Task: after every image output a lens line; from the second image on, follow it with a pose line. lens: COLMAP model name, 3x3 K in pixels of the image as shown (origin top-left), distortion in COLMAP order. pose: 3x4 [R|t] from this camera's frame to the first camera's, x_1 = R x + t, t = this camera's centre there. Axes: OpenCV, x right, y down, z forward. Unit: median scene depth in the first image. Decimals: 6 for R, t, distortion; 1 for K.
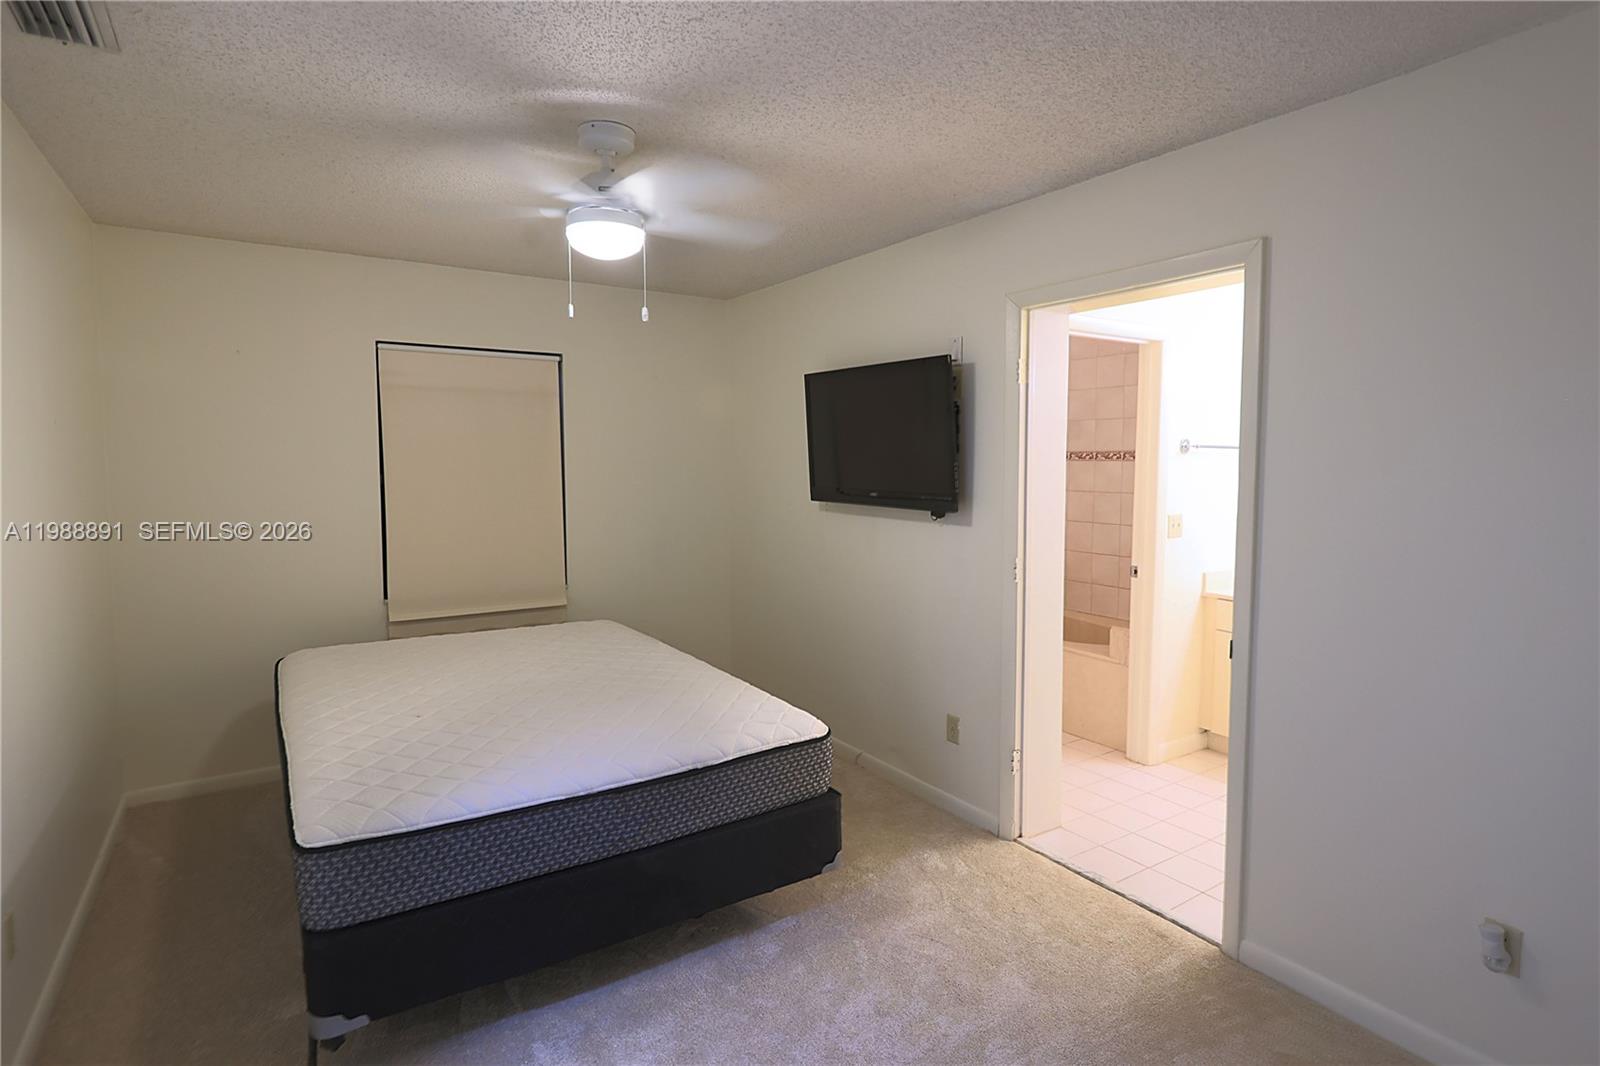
lens RADIAL K [[816.8, 0, 793.4], [0, 816.8, 510.9], [0, 0, 1]] dist [-0.003304, -0.000847]
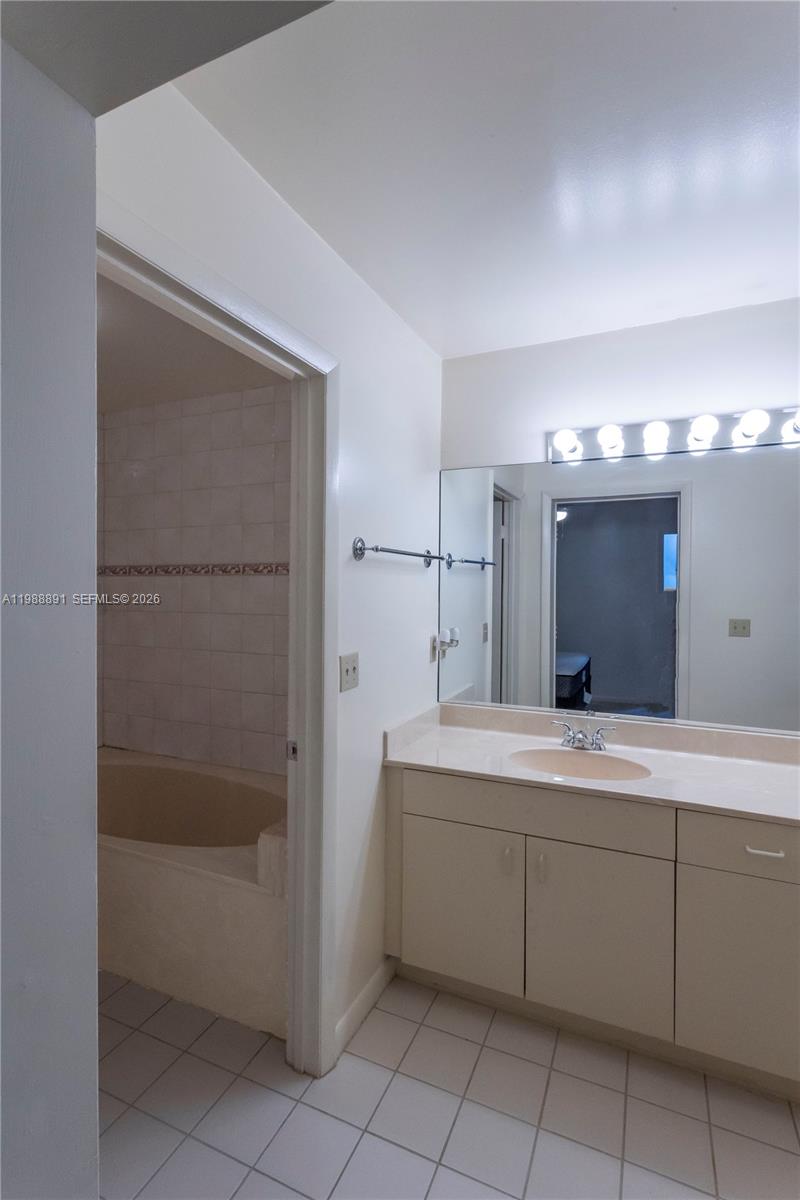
lens RADIAL K [[569.9, 0, 395.0], [0, 569.9, 582.3], [0, 0, 1]] dist [0.001882, 0.000358]
pose [[0.837168, 0.002314, 0.546941, 0.347319], [0.032489, 0.998015, -0.053951, -0.036320], [-0.545980, 0.062935, 0.835431, 0.829522]]
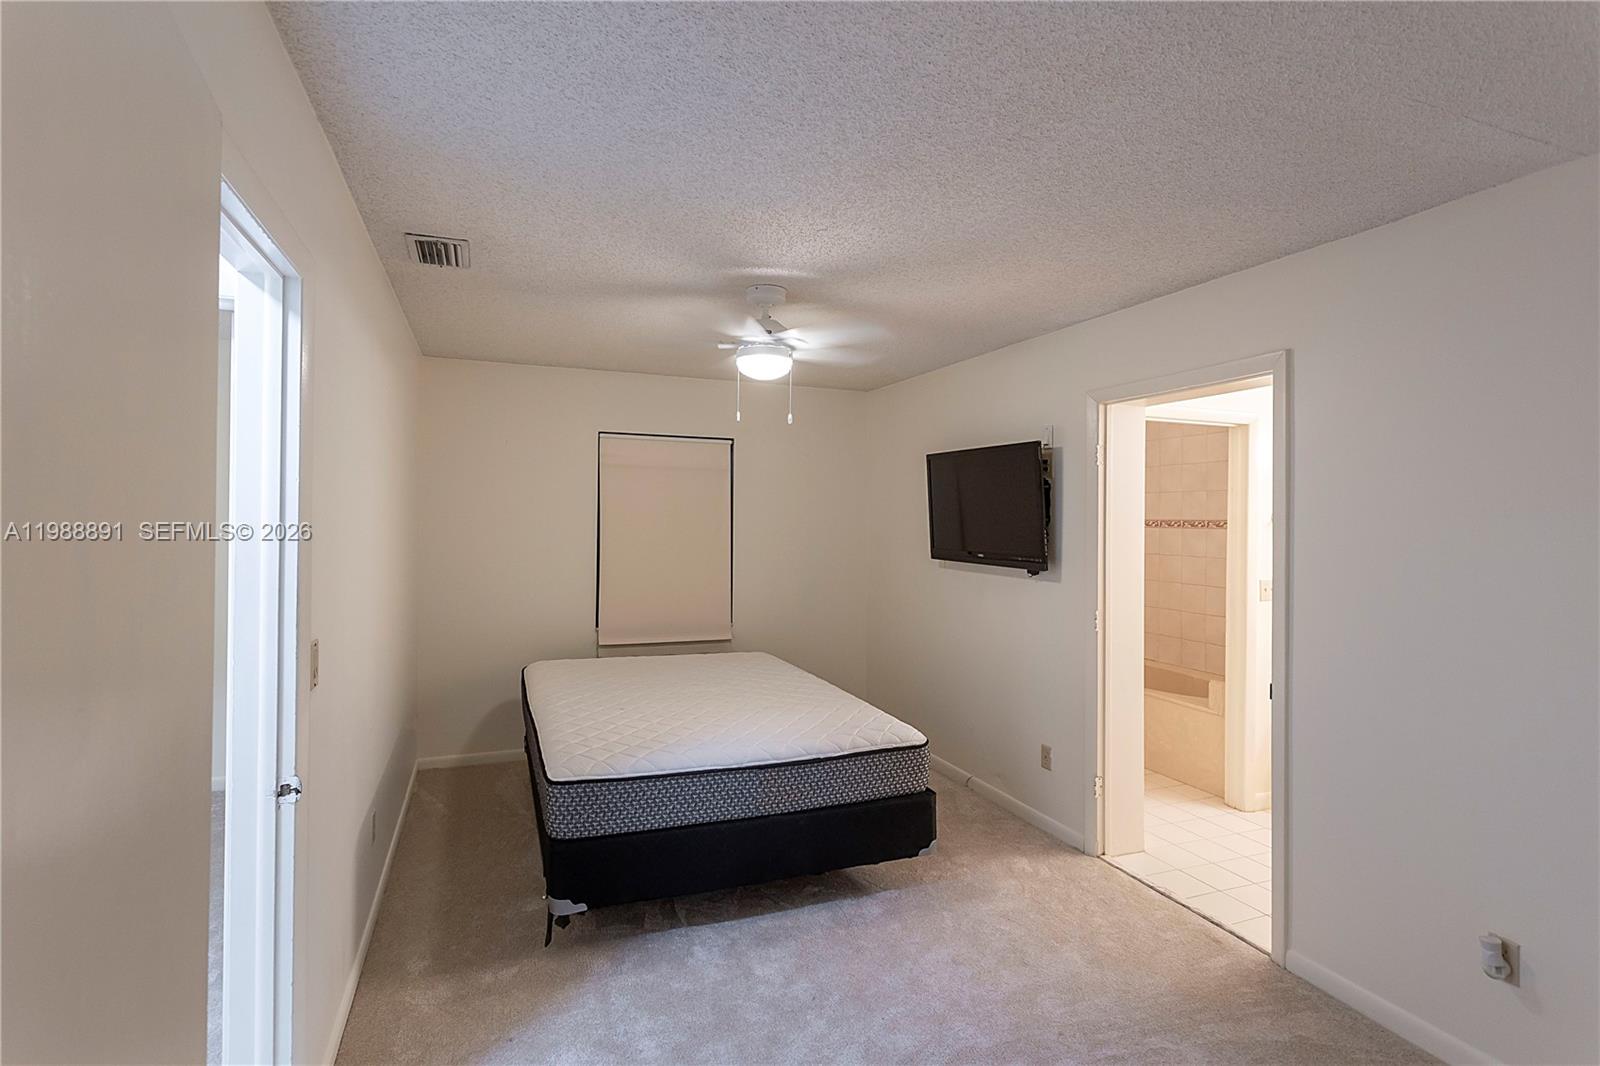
lens RADIAL K [[779.5, 0, 799.5], [0, 779.5, 513.0], [0, 0, 1]] dist [0.003258, 0.000197]
pose [[0.981208, 0.010491, -0.192669, 0.070939], [-0.024663, 0.997150, -0.071305, 0.008762], [0.191372, 0.074716, 0.978670, -0.216912]]
